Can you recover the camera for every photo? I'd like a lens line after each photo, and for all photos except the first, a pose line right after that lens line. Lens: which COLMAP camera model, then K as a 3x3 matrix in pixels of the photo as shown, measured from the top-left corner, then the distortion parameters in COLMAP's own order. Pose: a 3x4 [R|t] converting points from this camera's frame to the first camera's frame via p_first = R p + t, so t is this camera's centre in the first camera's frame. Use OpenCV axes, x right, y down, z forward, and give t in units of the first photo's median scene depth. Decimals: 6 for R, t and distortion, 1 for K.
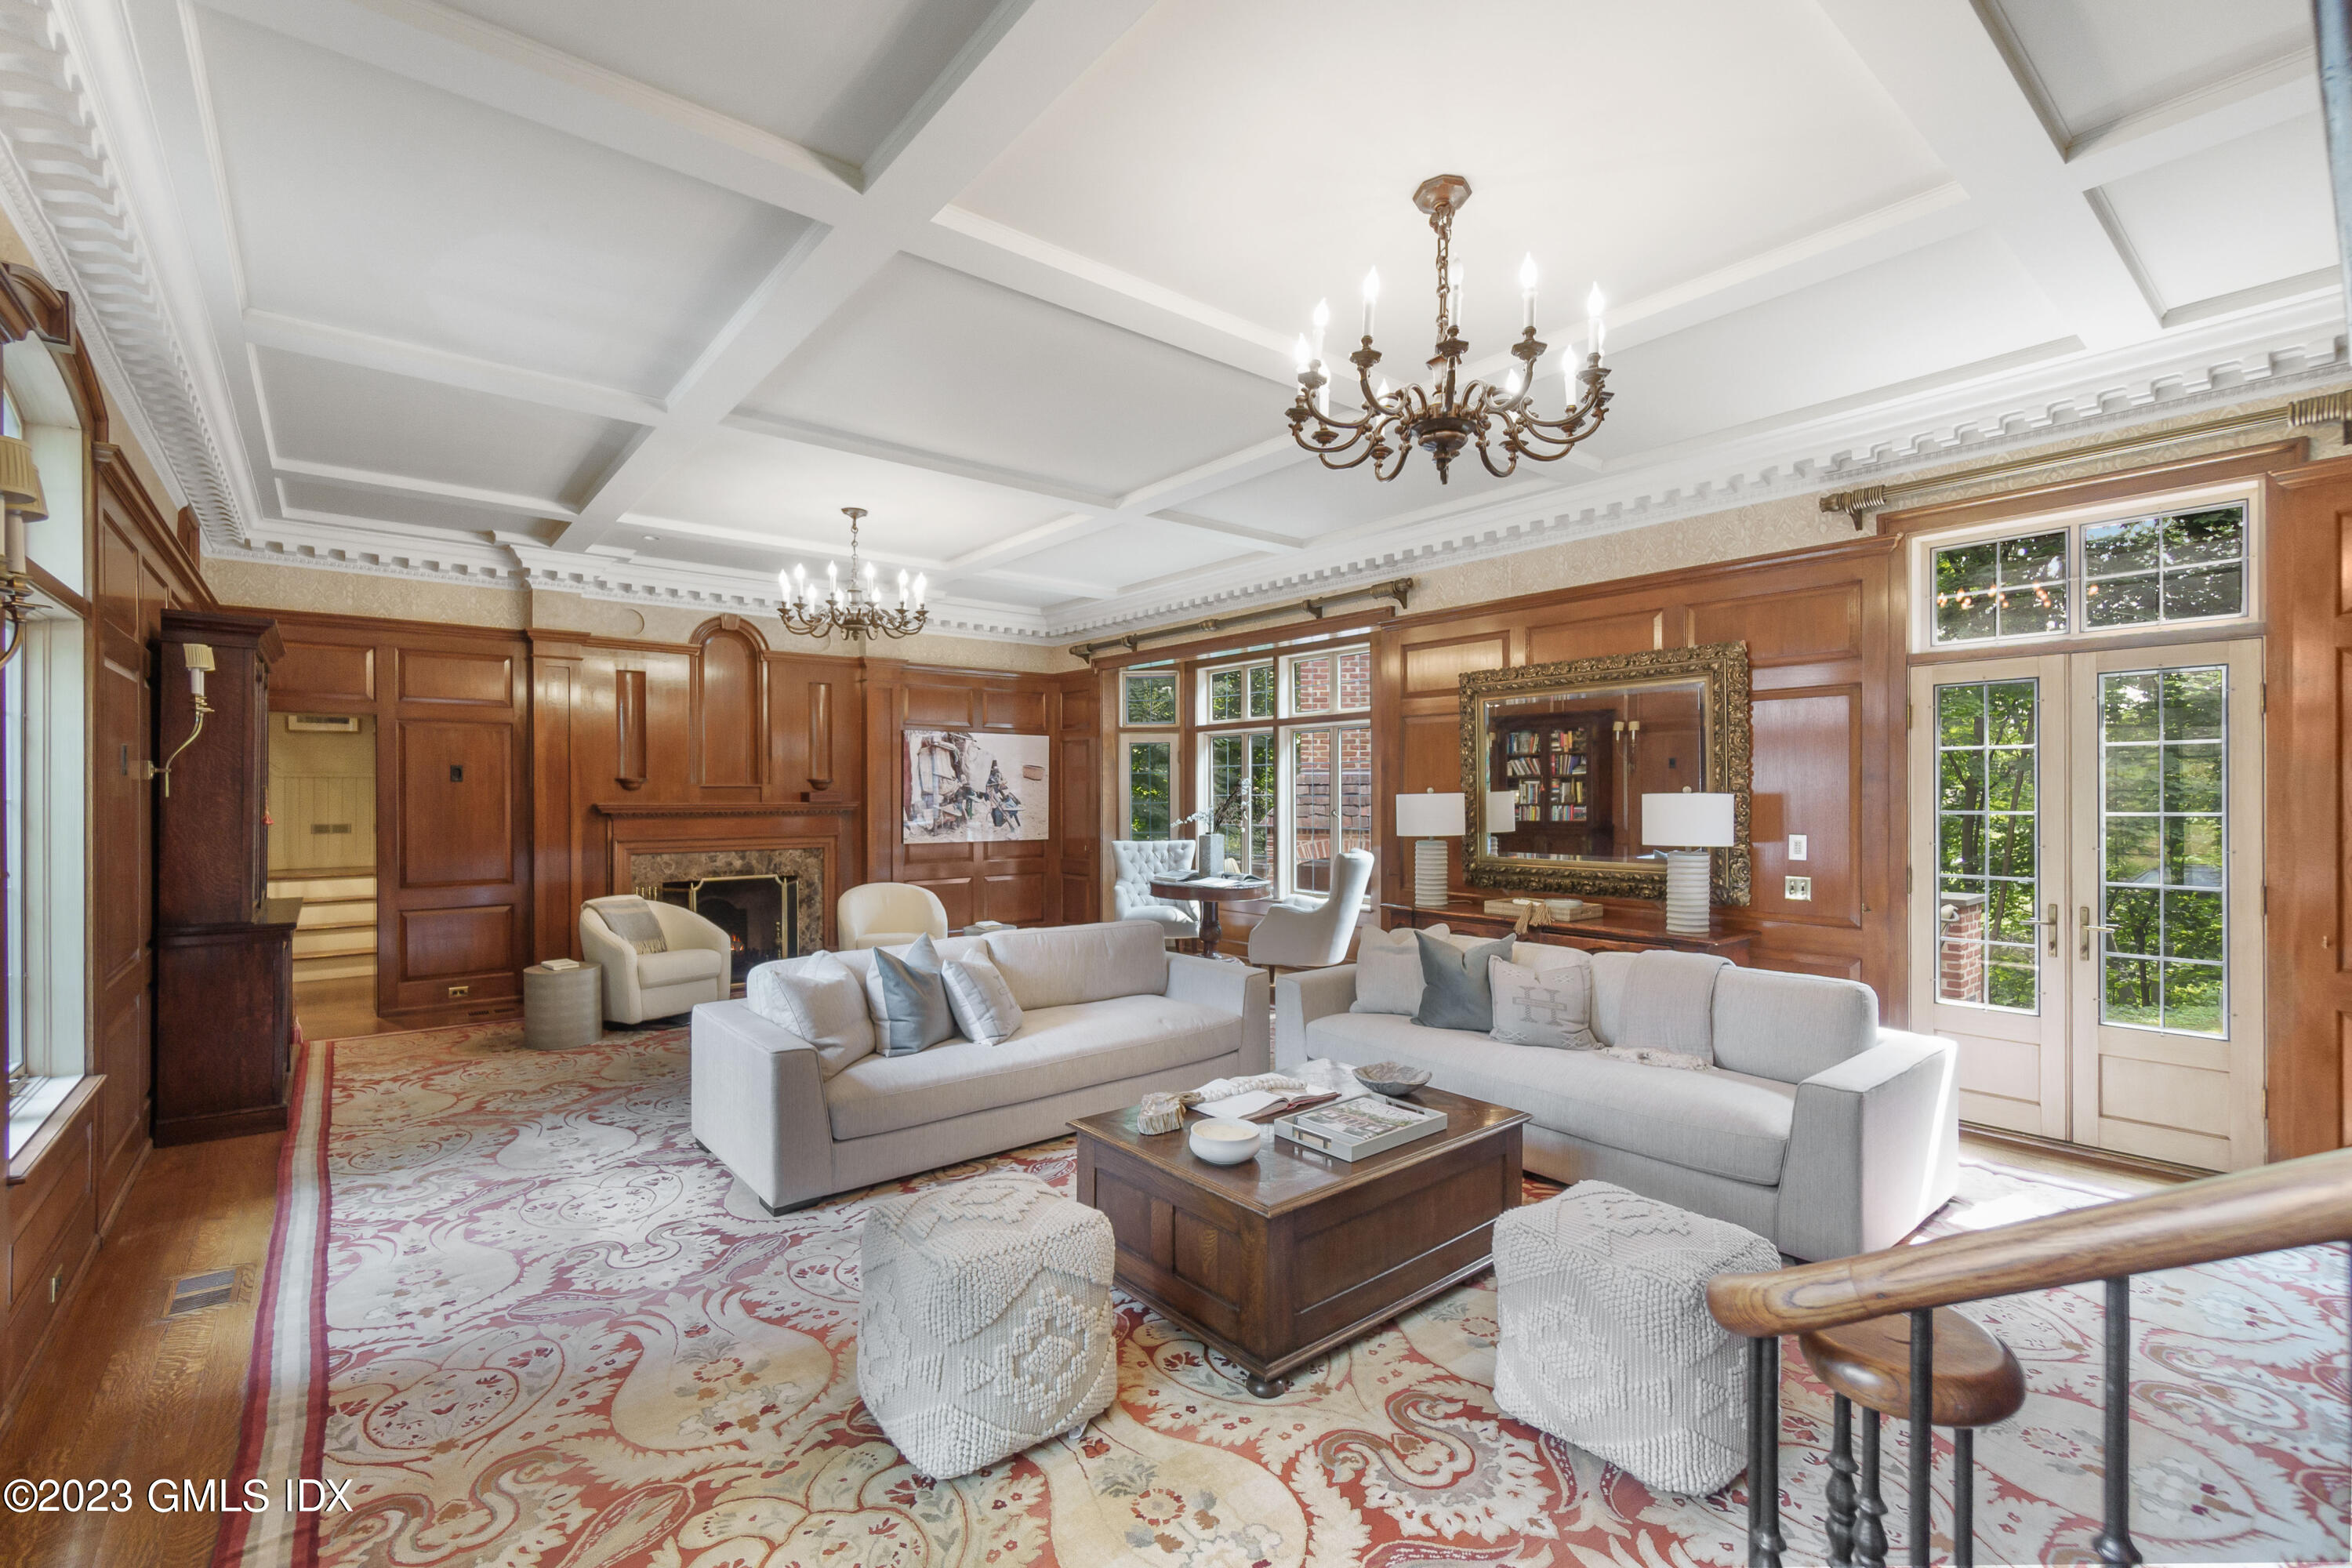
lens RADIAL K [[1013.3, 0, 1166.3], [0, 1013.3, 790.3], [0, 0, 1]] dist [-0.003154, -0.000422]
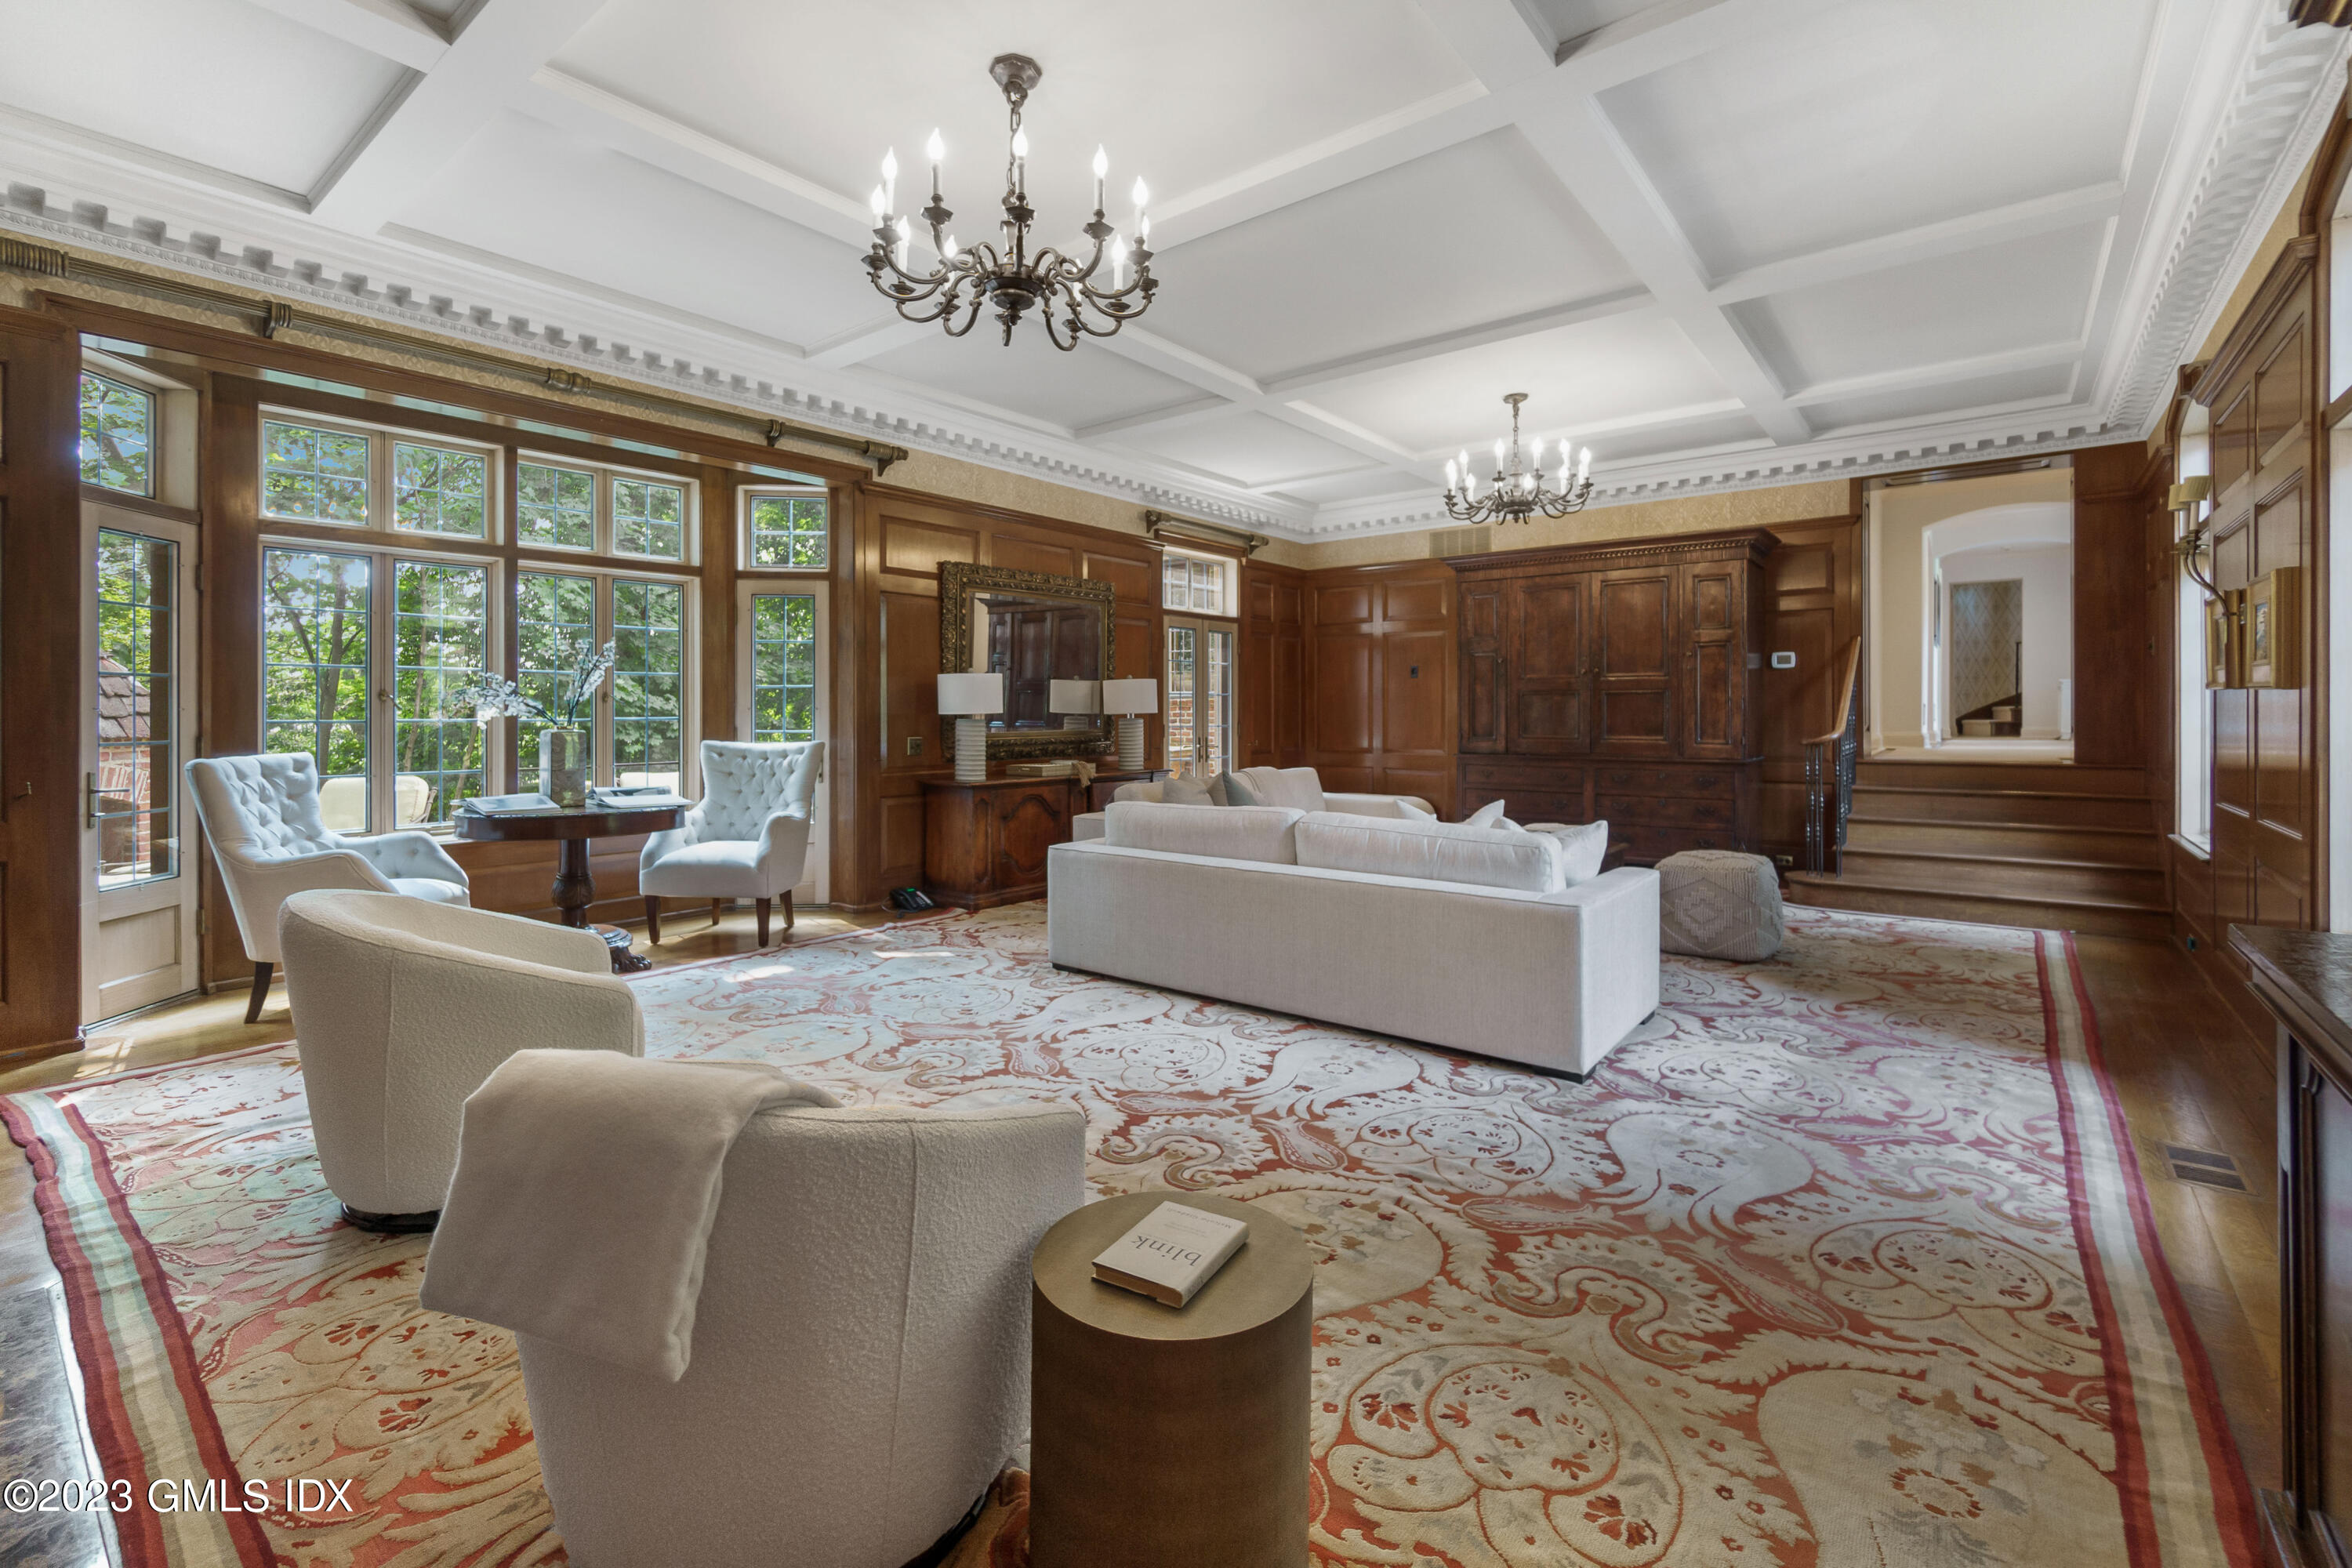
lens RADIAL K [[1013.3, 0, 1168.1], [0, 1013.3, 714.1], [0, 0, 1]] dist [-0.003154, -0.000422]
pose [[-0.199740, 0.002030, 0.979847, -1.222266], [-0.000429, 0.999998, -0.002159, 0.070575], [-0.979849, -0.000851, -0.199738, 1.542522]]
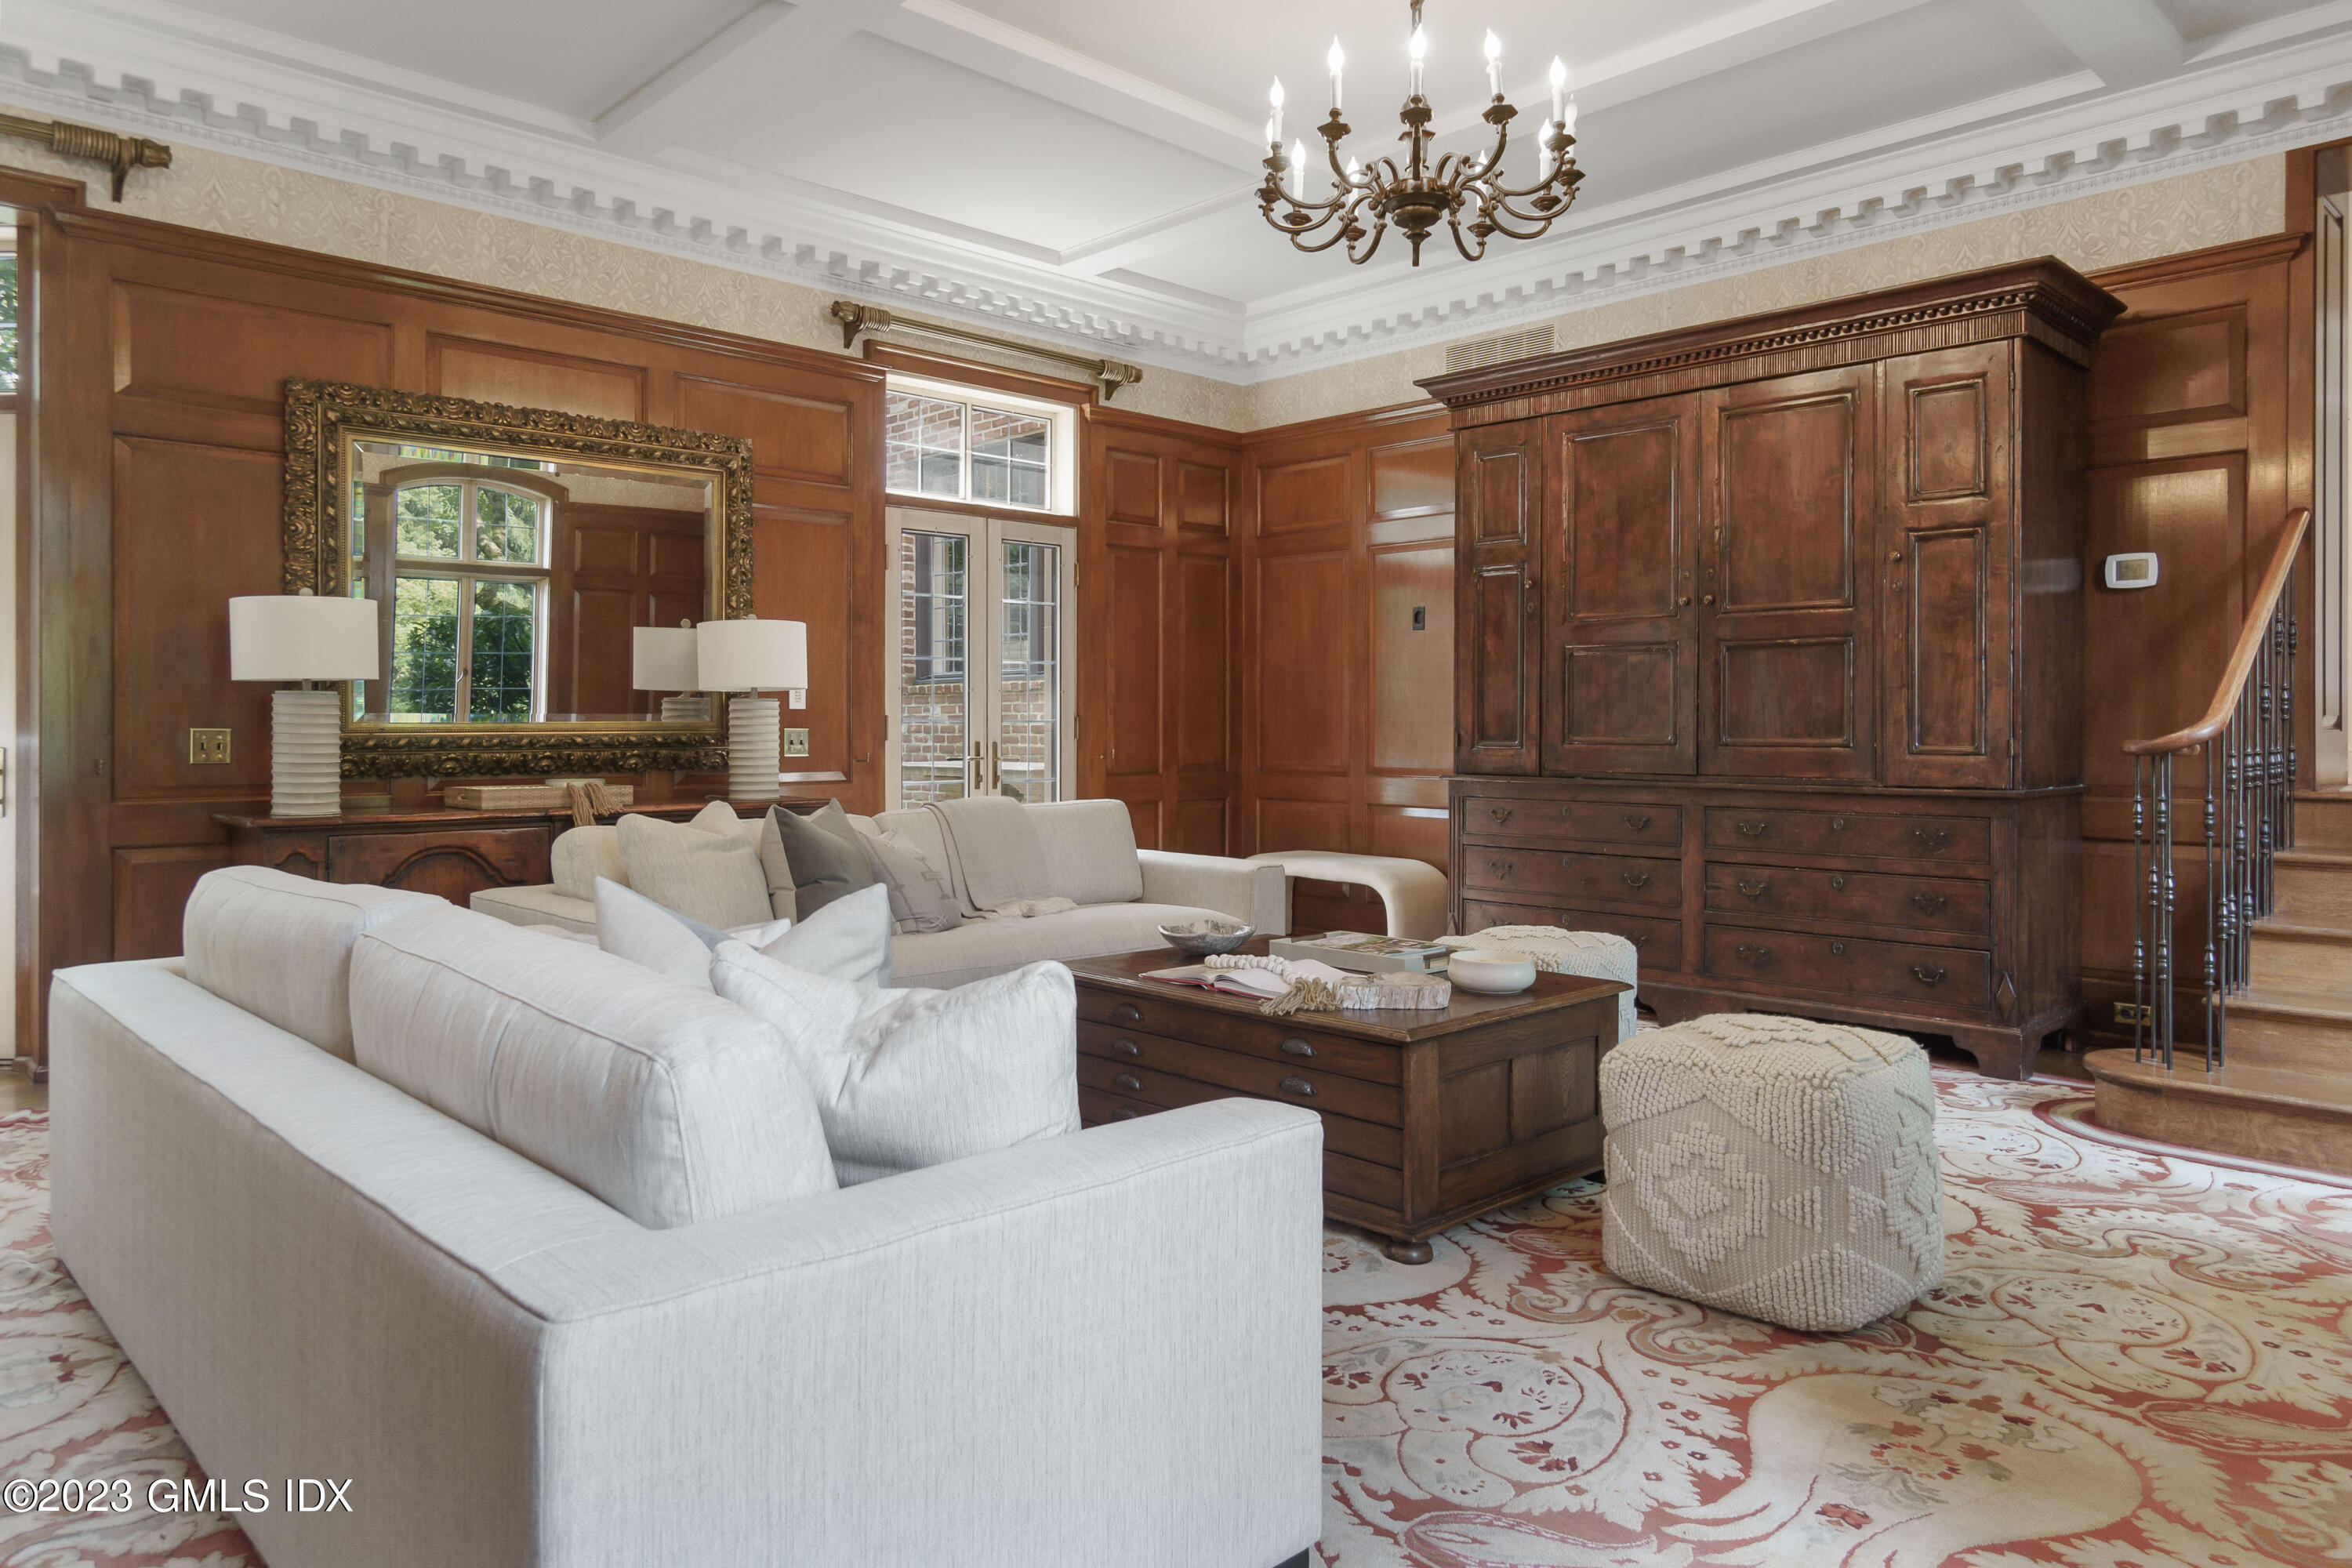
lens RADIAL K [[1488.4, 0, 1167.5], [0, 1488.4, 724.7], [0, 0, 1]] dist [0.006006, 0.001789]
pose [[-0.072964, 0.001612, 0.997333, -0.799354], [-0.003542, 0.999992, -0.001876, 0.100628], [-0.997328, -0.003669, -0.072958, 0.944748]]
